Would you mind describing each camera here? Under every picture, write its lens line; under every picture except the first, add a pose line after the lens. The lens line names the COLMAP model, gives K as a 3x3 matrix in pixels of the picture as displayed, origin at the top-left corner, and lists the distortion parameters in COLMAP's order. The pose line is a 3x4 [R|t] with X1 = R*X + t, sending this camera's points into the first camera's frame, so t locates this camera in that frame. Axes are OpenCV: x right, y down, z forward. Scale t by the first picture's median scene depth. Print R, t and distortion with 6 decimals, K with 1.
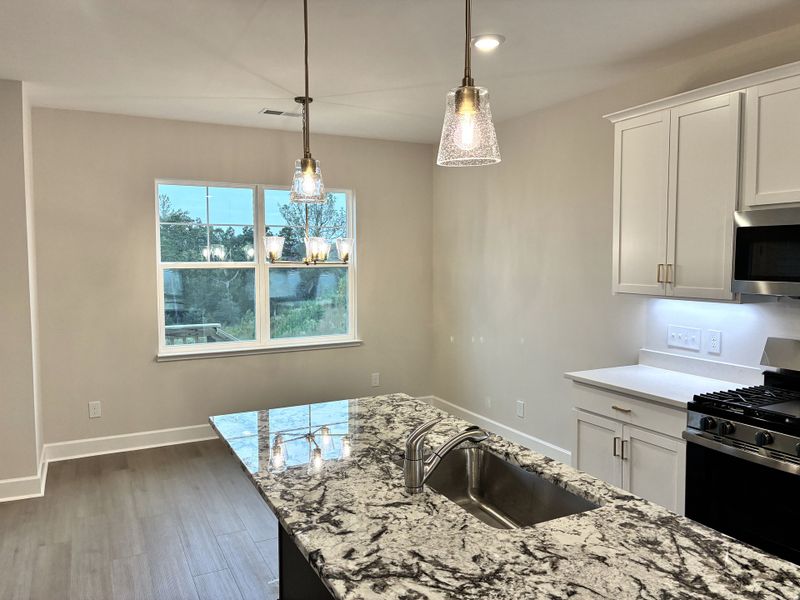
lens RADIAL K [[605.9, 0, 405.8], [0, 605.9, 292.4], [0, 0, 1]] dist [0.027249, -0.001471]
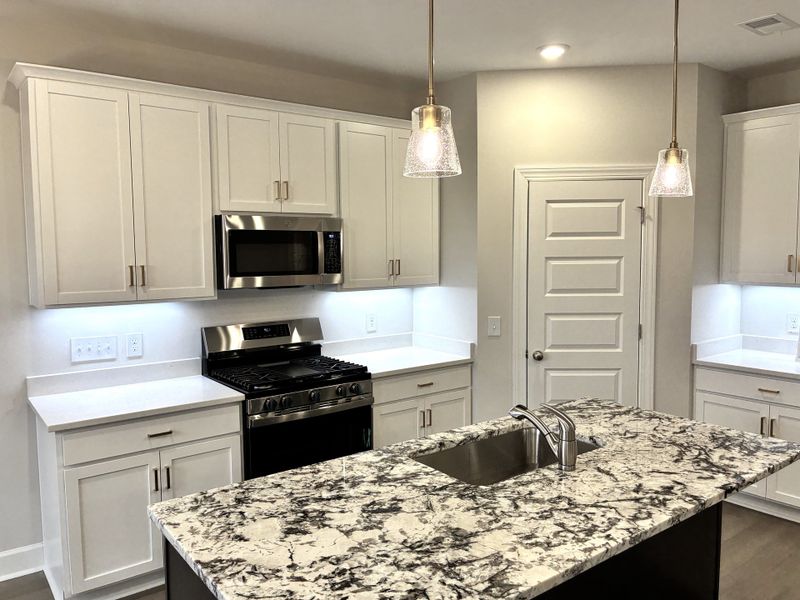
lens RADIAL K [[614.0, 0, 399.7], [0, 614.0, 296.7], [0, 0, 1]] dist [0.030604, -0.005266]
pose [[-0.167639, -0.074124, 0.983058, -0.625722], [0.066464, 0.994051, 0.086287, -0.061781], [-0.983605, 0.079803, -0.161715, 0.900335]]
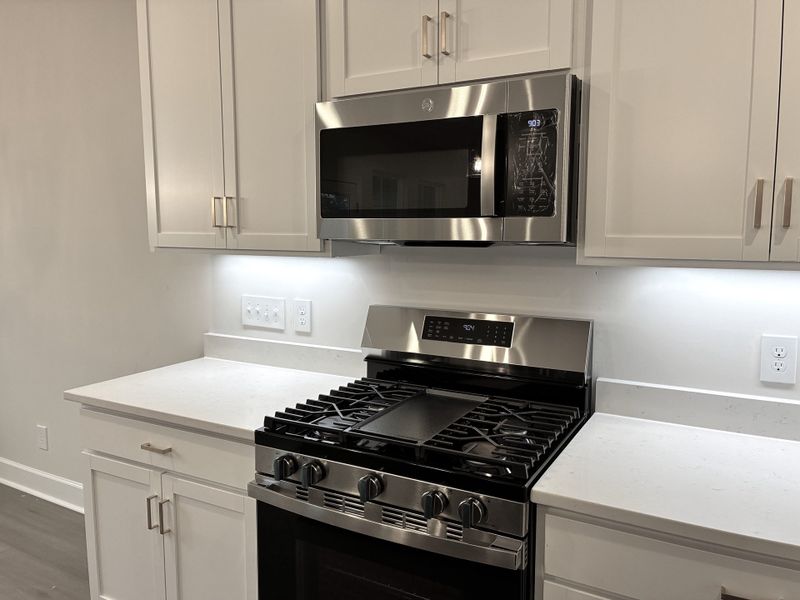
lens RADIAL K [[614.0, 0, 399.7], [0, 614.0, 296.7], [0, 0, 1]] dist [0.030604, -0.005266]
pose [[0.829153, -0.062063, 0.555566, 0.261060], [0.031410, 0.997420, 0.064546, 0.022190], [-0.558139, -0.036068, 0.828963, 0.450401]]
